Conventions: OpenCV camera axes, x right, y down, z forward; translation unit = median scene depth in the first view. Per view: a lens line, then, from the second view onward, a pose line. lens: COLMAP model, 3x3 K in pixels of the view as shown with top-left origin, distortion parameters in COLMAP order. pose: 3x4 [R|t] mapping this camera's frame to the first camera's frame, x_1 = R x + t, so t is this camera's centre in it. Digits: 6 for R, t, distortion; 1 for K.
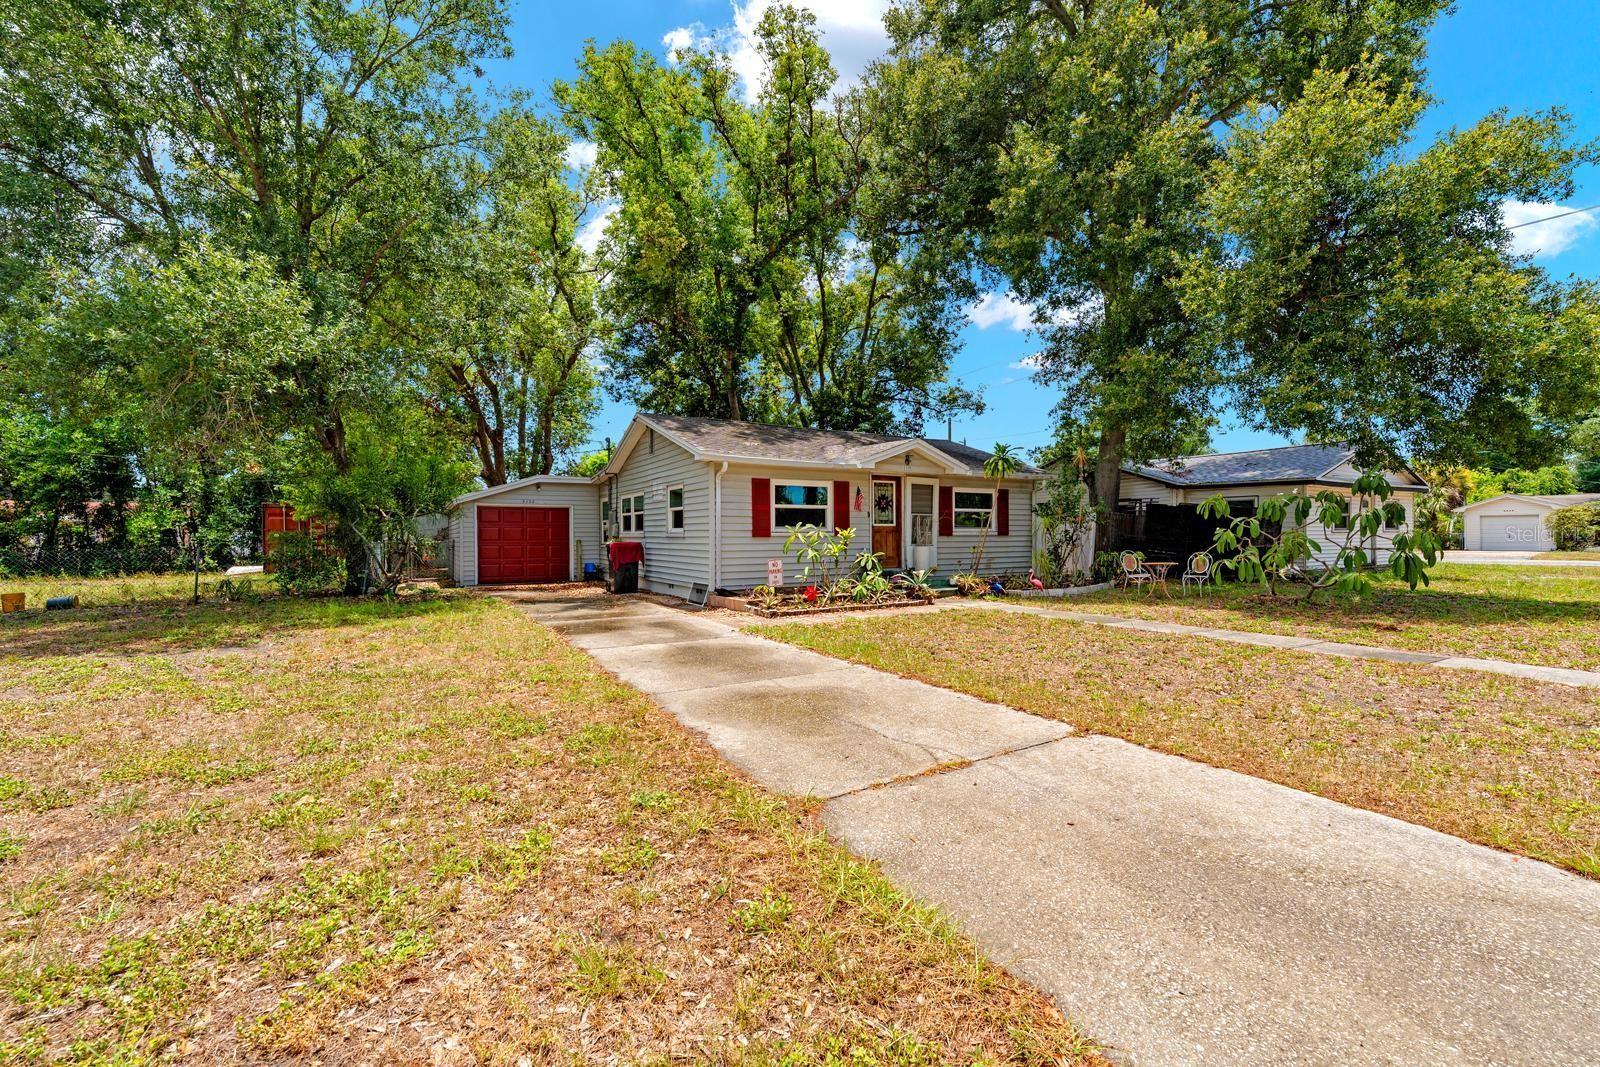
lens RADIAL K [[643.2, 0, 797.5], [0, 643.2, 524.2], [0, 0, 1]] dist [-0.001328, 0.000009]
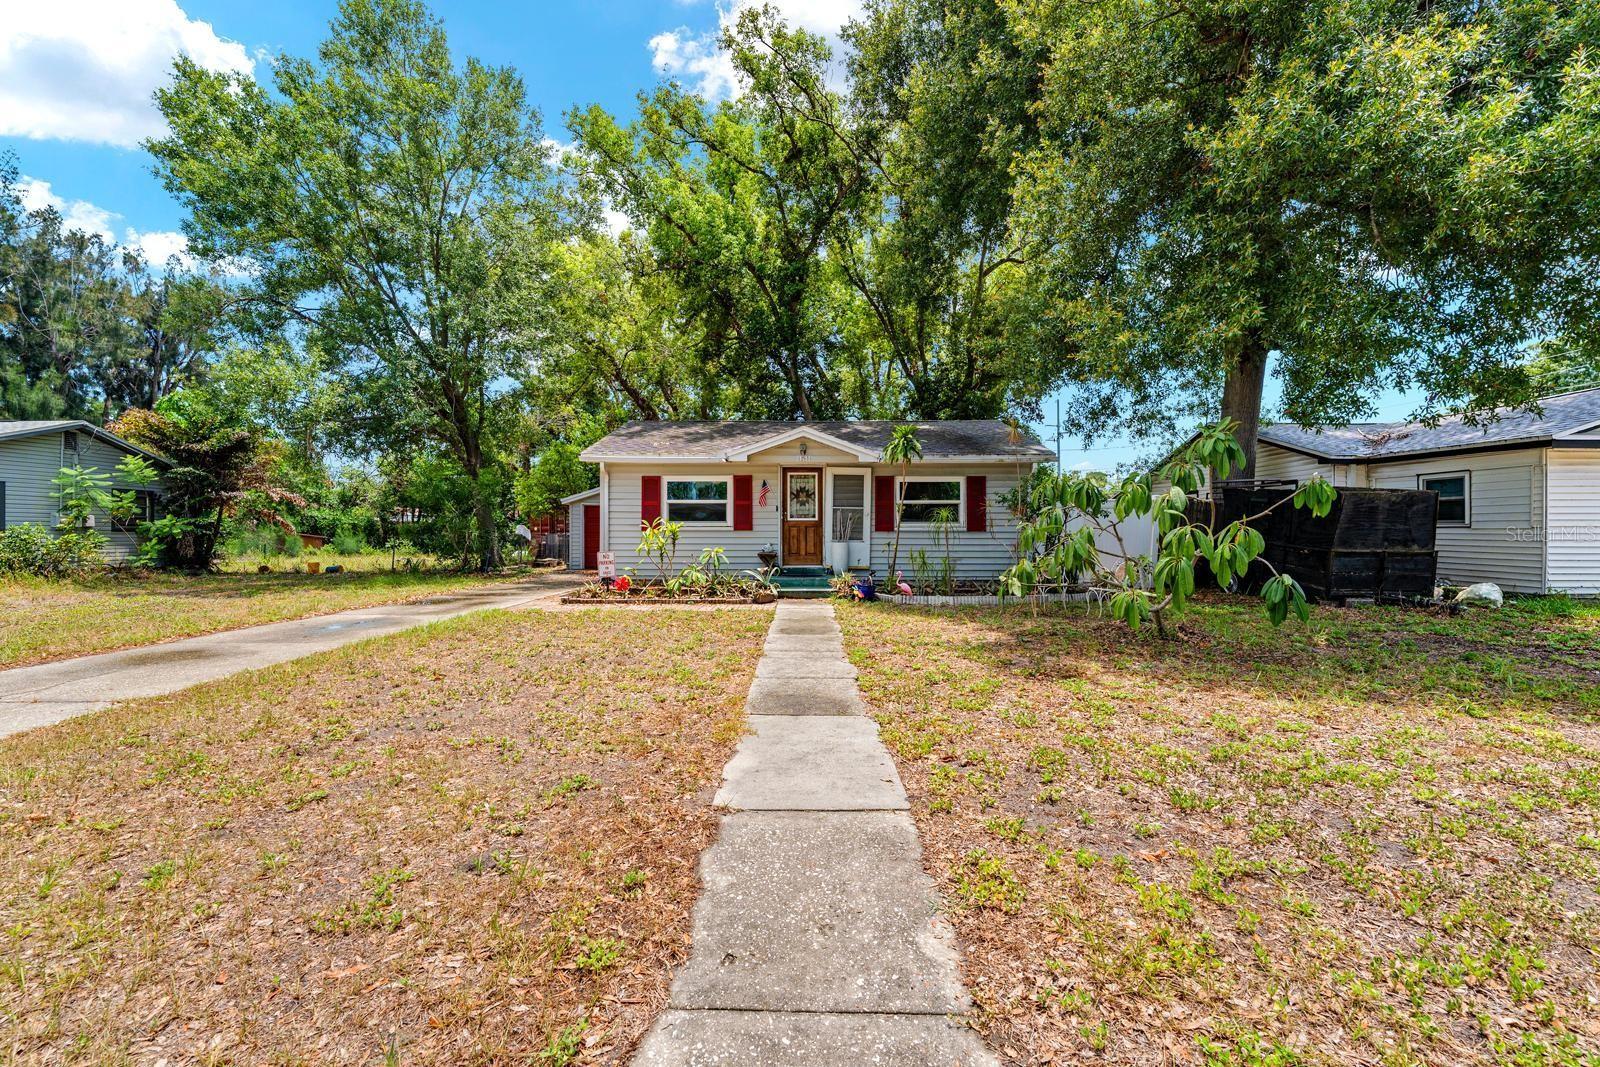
lens RADIAL K [[643.2, 0, 799.7], [0, 643.2, 540.7], [0, 0, 1]] dist [-0.001328, 0.000009]
pose [[0.853098, 0.012700, -0.521597, 0.629097], [0.002398, 0.999598, 0.028261, 0.005585], [0.521746, -0.025360, 0.852724, 0.194990]]
